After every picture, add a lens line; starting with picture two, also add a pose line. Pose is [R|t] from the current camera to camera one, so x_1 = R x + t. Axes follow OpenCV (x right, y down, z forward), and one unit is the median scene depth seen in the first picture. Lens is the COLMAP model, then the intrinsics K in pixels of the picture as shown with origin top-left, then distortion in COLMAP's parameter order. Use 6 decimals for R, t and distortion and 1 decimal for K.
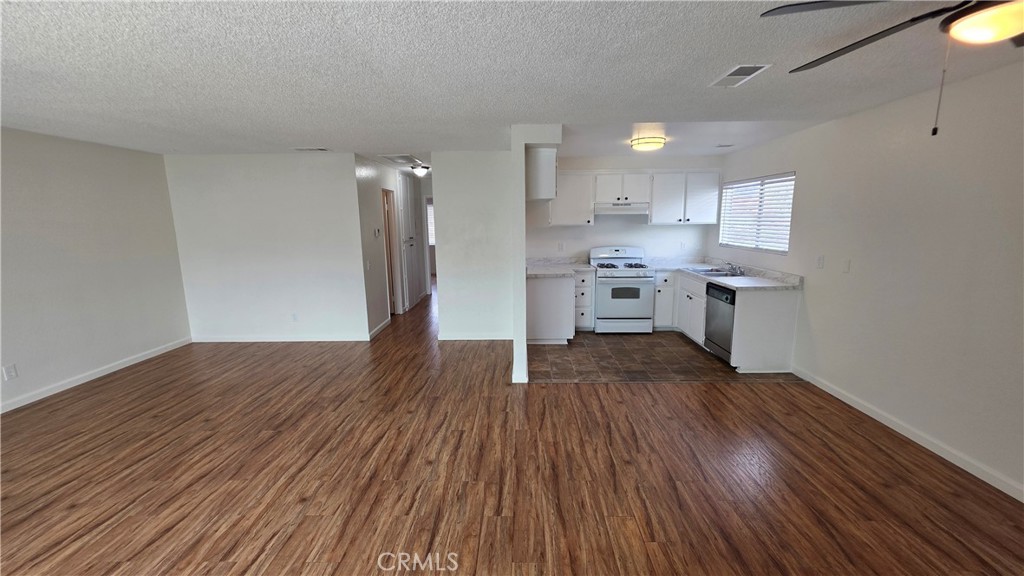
lens RADIAL K [[401.6, 0, 511.3], [0, 401.6, 298.2], [0, 0, 1]] dist [0.001080, -0.000060]
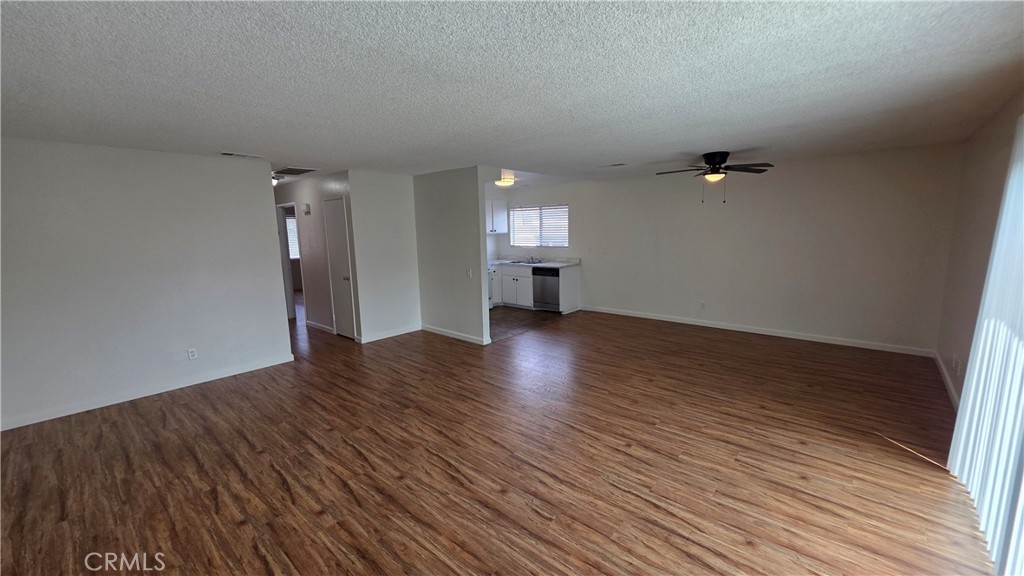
lens RADIAL K [[406.0, 0, 512.0], [0, 406.0, 288.0], [0, 0, 1]] dist [0.002343, 0.000065]
pose [[0.651825, -0.113367, 0.749848, -1.000877], [0.161473, 0.986838, 0.008832, 0.018614], [-0.740979, 0.115323, 0.661552, -0.030436]]
